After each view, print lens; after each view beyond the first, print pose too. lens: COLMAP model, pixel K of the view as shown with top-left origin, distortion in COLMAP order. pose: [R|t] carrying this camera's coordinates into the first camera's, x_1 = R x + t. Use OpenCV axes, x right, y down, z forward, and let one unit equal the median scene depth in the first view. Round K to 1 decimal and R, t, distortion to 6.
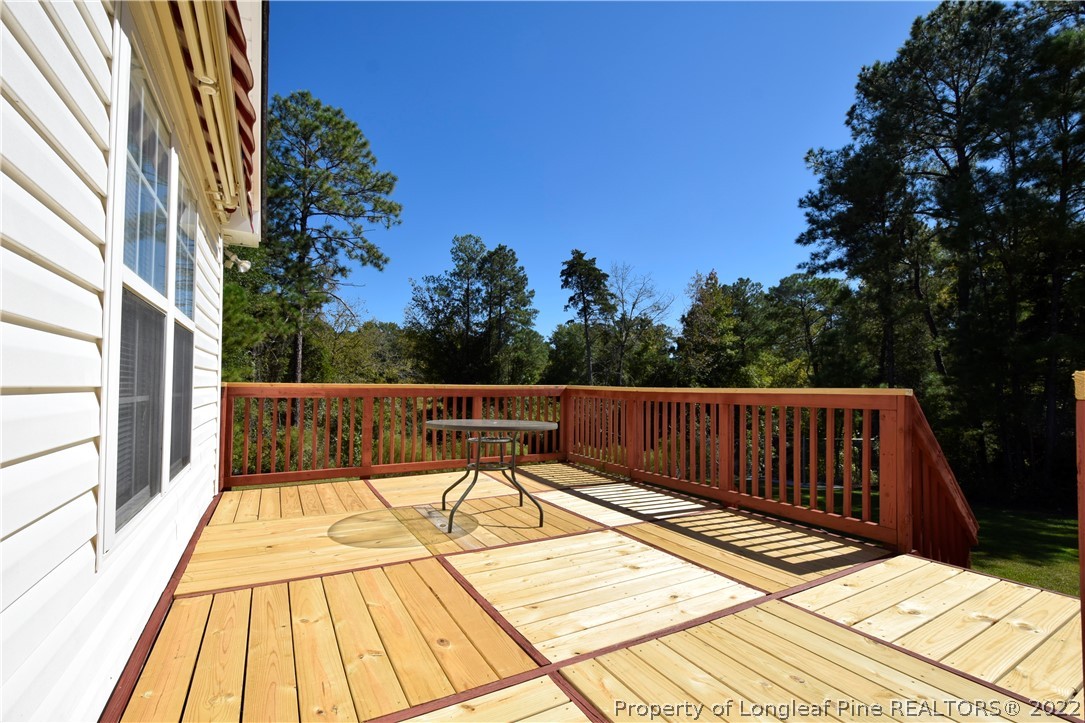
lens RADIAL K [[474.4, 0, 536.8], [0, 474.4, 371.7], [0, 0, 1]] dist [0.003412, -0.004968]
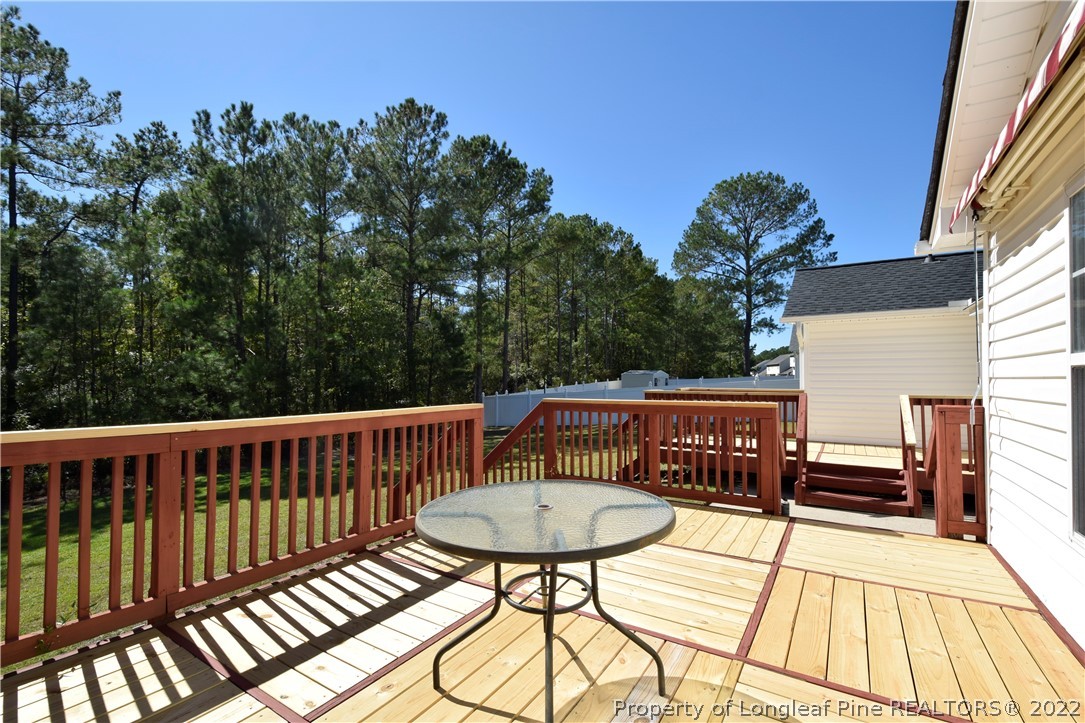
lens RADIAL K [[474.4, 0, 536.8], [0, 474.4, 371.7], [0, 0, 1]] dist [0.003412, -0.004968]
pose [[-0.464112, 0.011248, 0.885705, -0.520680], [-0.030351, 0.999130, -0.028592, -0.022820], [-0.885256, -0.040152, -0.463367, 1.183474]]
